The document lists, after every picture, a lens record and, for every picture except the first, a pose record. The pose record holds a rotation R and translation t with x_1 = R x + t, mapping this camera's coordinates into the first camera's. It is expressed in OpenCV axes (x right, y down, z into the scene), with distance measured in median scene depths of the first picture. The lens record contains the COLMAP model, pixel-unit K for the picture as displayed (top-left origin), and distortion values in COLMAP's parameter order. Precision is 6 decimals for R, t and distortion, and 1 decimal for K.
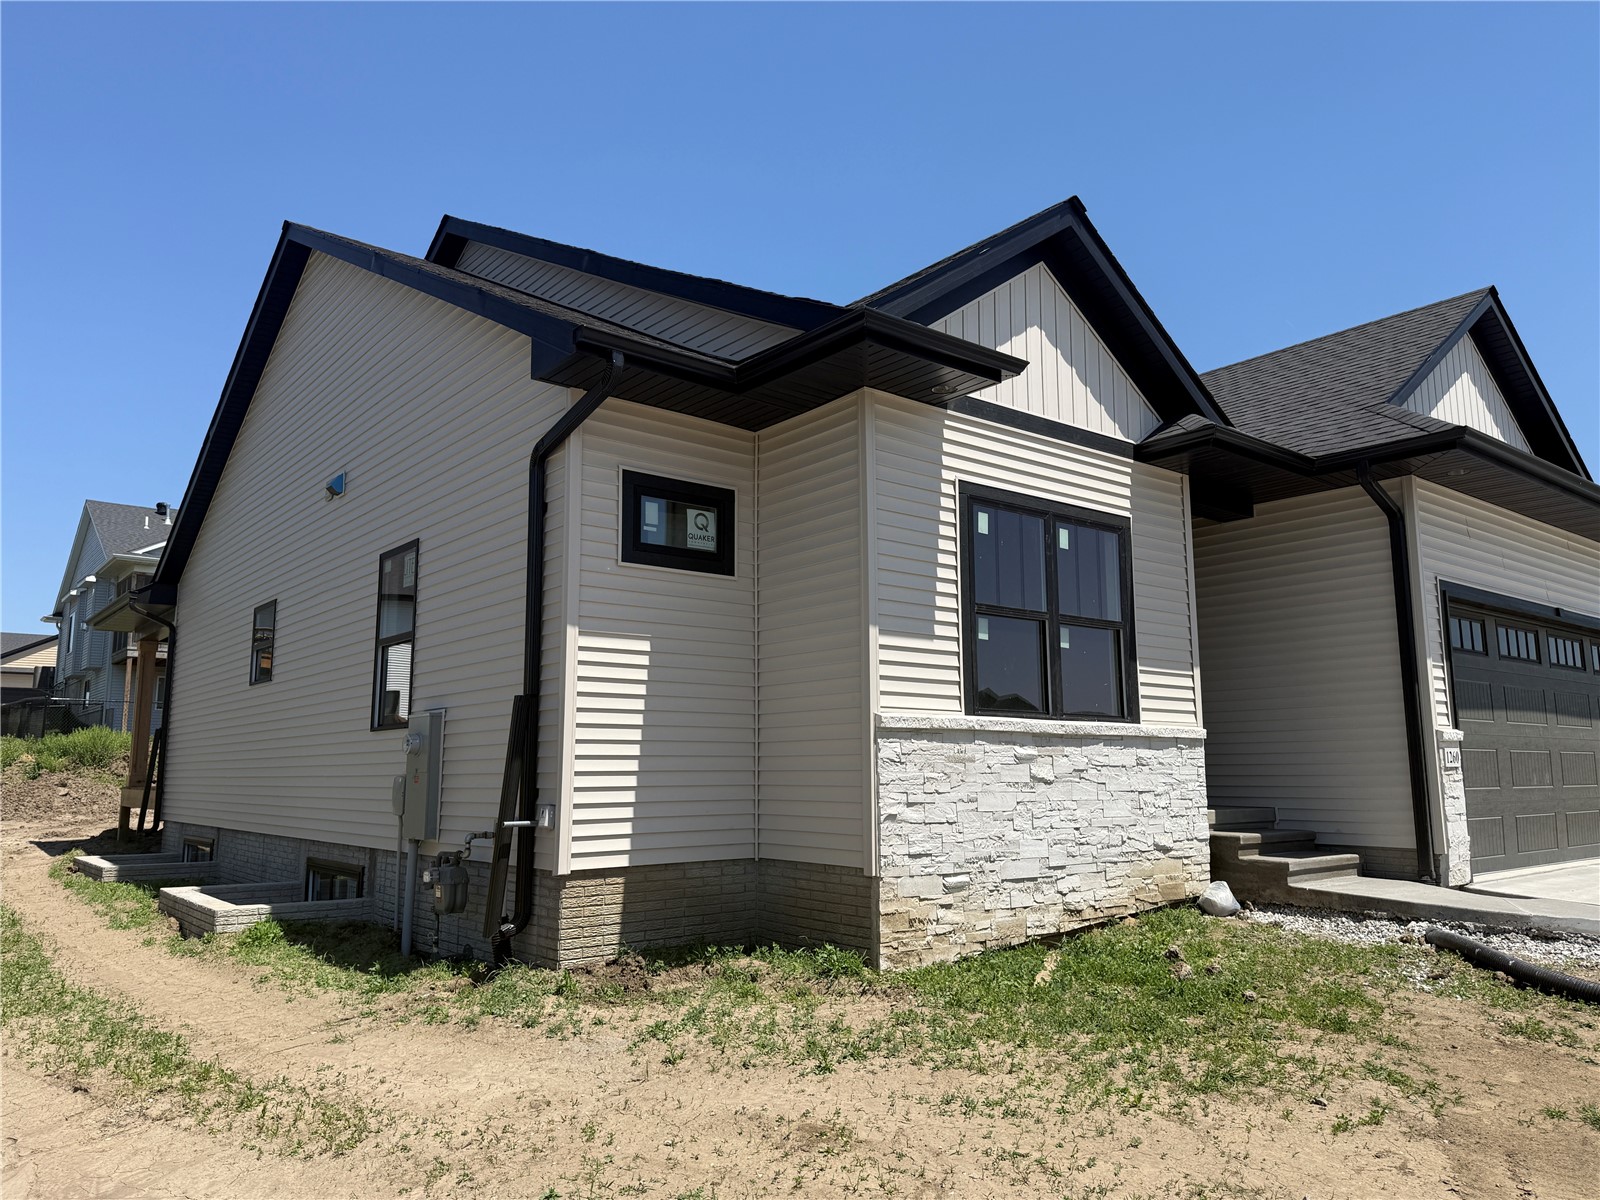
lens RADIAL K [[1114.7, 0, 859.2], [0, 1114.7, 604.3], [0, 0, 1]] dist [0.100552, -0.137547]
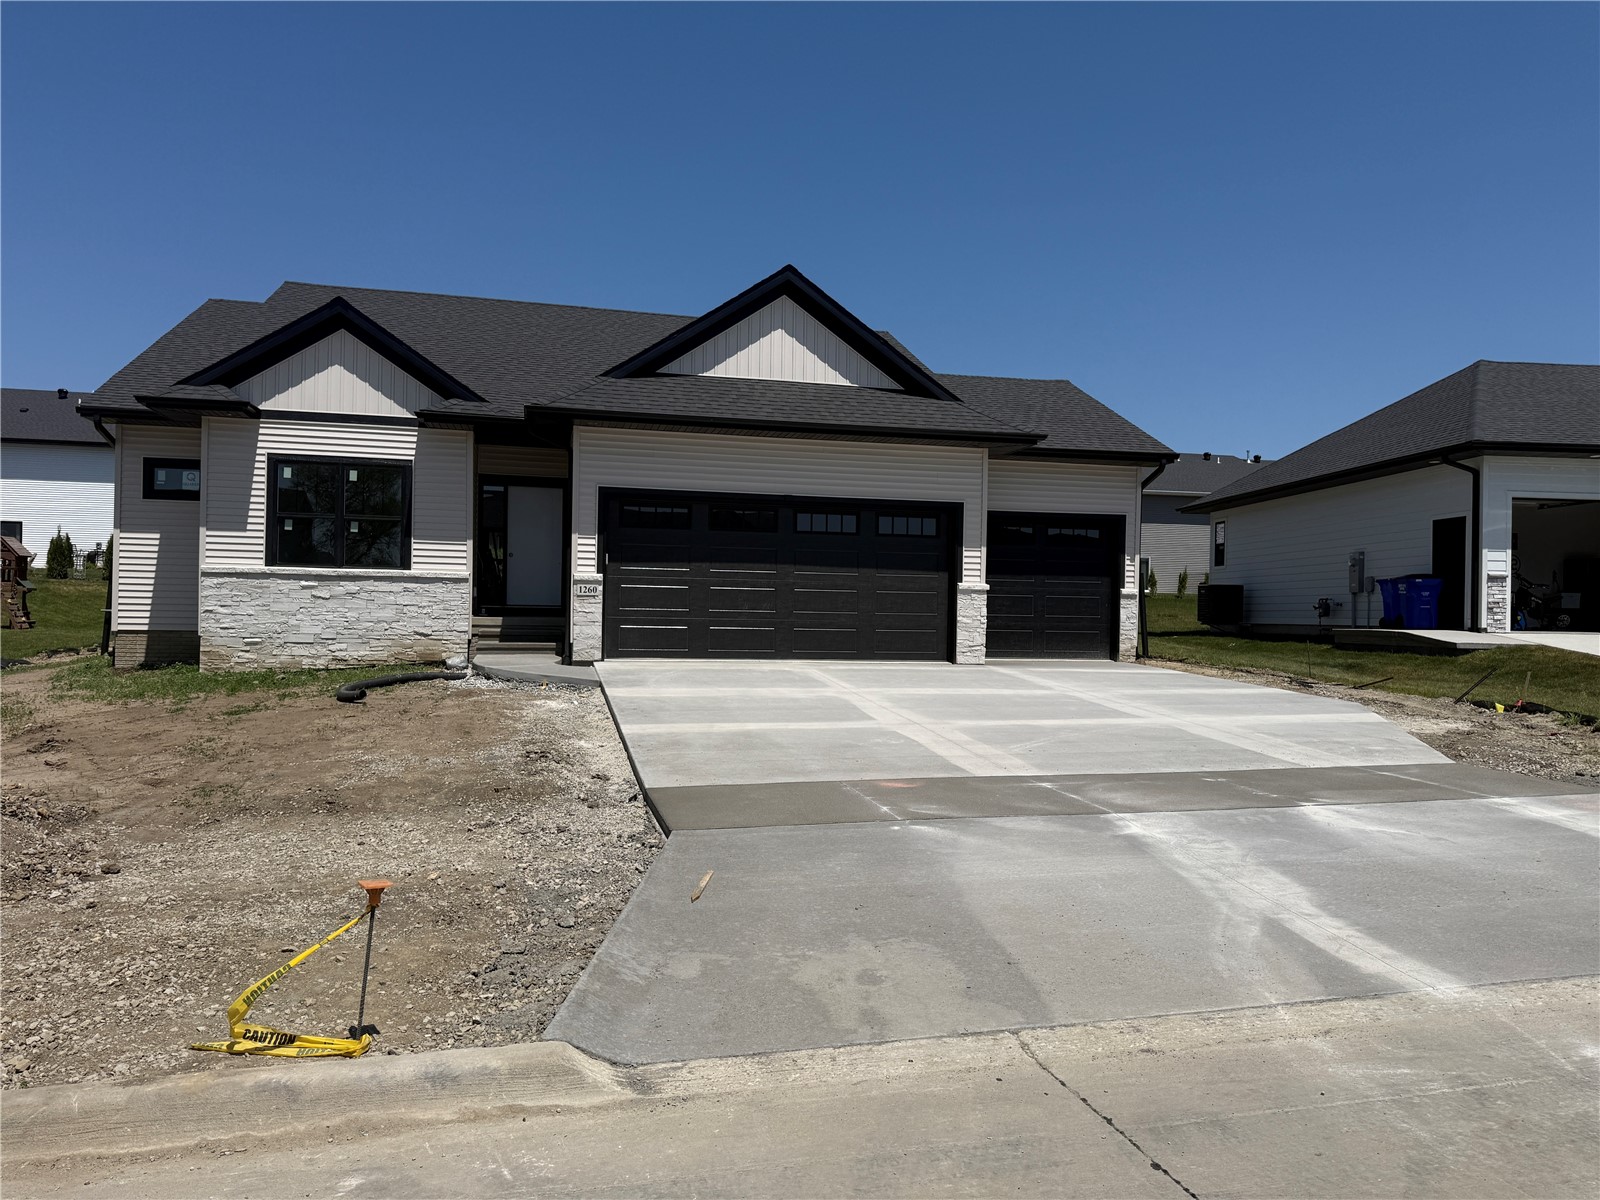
lens RADIAL K [[1114.7, 0, 859.2], [0, 1114.7, 604.3], [0, 0, 1]] dist [0.100552, -0.137547]
pose [[0.913137, 0.013863, -0.407418, 1.949889], [0.042545, 0.990723, 0.129066, -0.058365], [0.405427, -0.135188, 0.904076, -0.493340]]
